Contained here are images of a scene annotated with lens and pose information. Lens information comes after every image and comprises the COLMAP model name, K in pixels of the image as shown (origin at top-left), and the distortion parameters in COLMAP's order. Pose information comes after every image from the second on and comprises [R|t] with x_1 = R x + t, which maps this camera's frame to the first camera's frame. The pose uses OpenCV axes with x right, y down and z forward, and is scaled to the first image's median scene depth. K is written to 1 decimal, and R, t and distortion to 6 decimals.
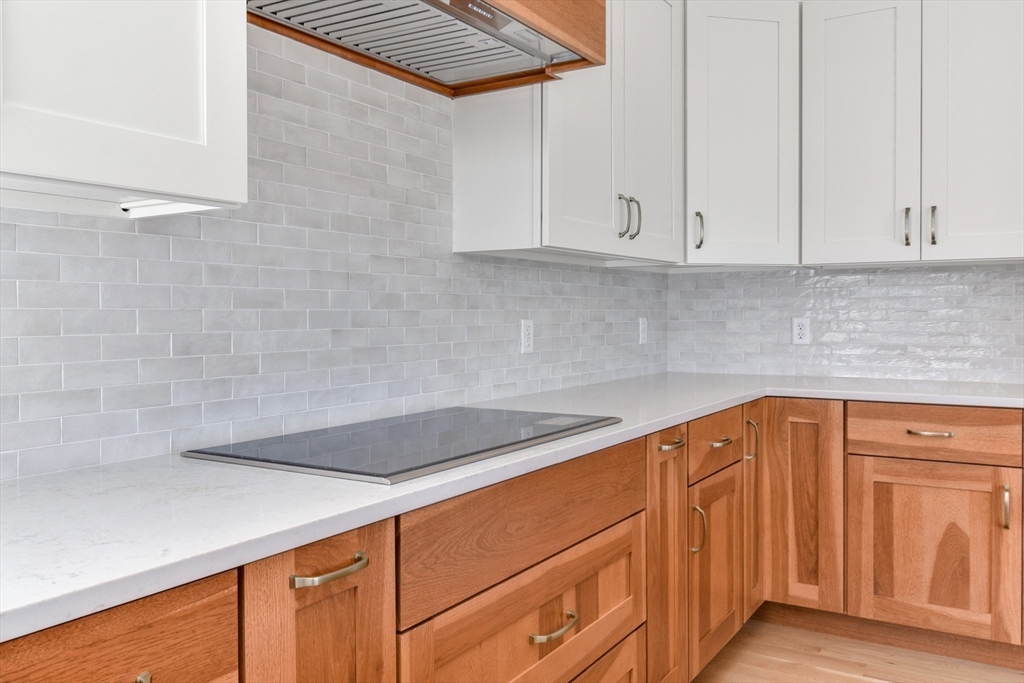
lens RADIAL K [[834.2, 0, 515.7], [0, 834.2, 325.6], [0, 0, 1]] dist [-0.001178, 0.000087]
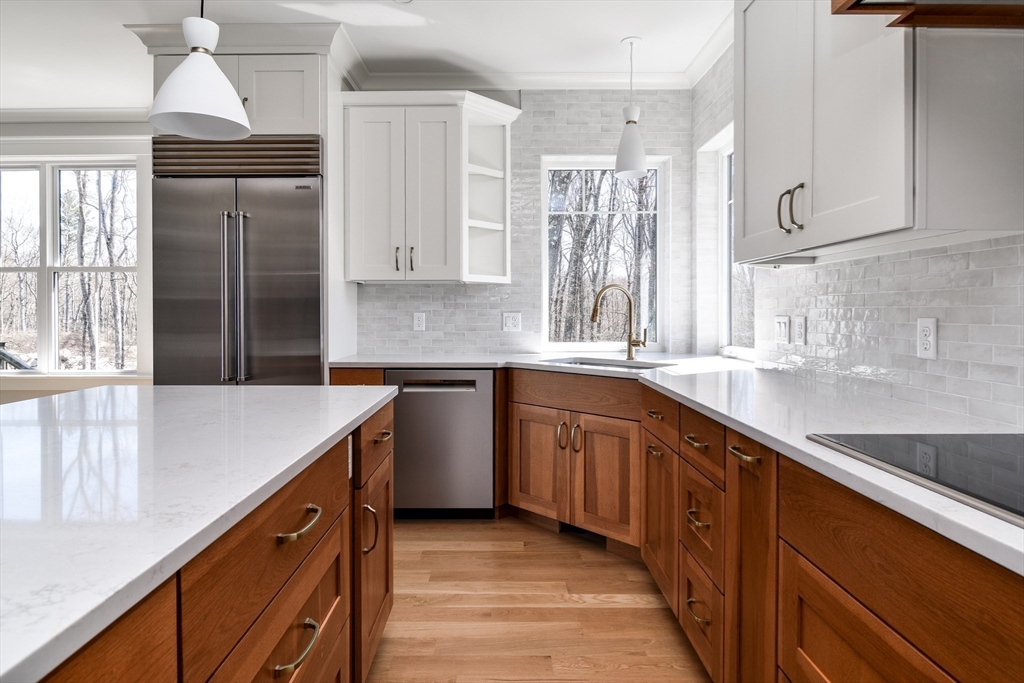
lens RADIAL K [[576.9, 0, 489.0], [0, 576.9, 317.2], [0, 0, 1]] dist [0.010318, -0.010408]
pose [[-0.857132, 0.011066, -0.514978, 0.412505], [-0.001694, 0.999703, 0.024301, -0.013960], [0.515094, 0.021701, -0.856859, 0.831353]]
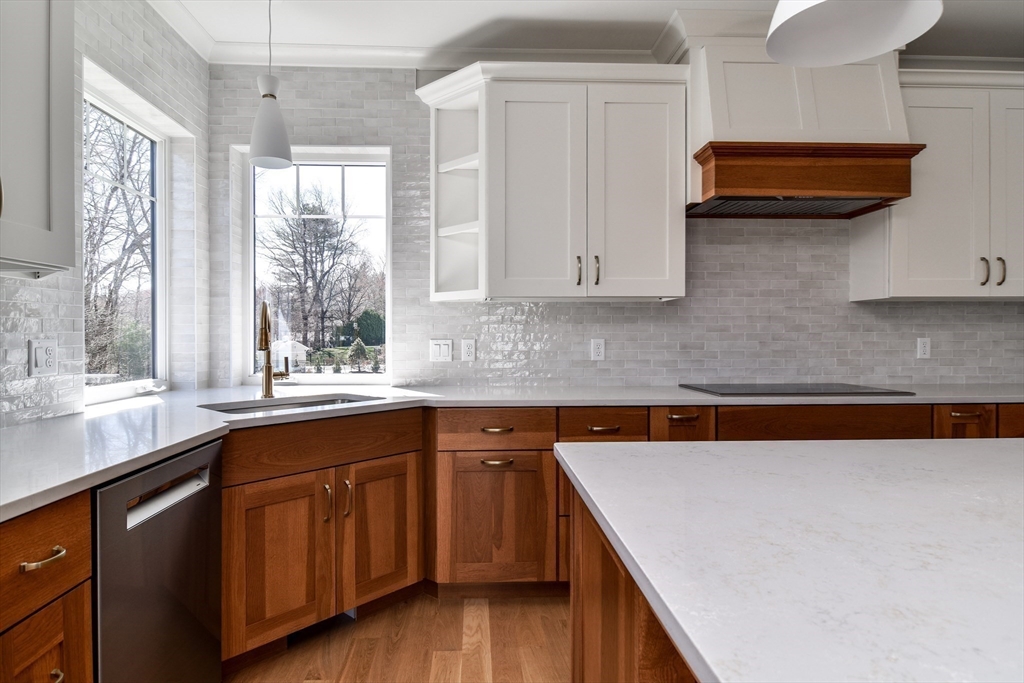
lens RADIAL K [[576.9, 0, 510.0], [0, 576.9, 337.7], [0, 0, 1]] dist [0.010318, -0.010408]
pose [[0.572749, 0.008196, -0.819690, 0.555443], [-0.012248, 0.999924, 0.001440, 0.000362], [0.819640, 0.009215, 0.572805, -0.364534]]
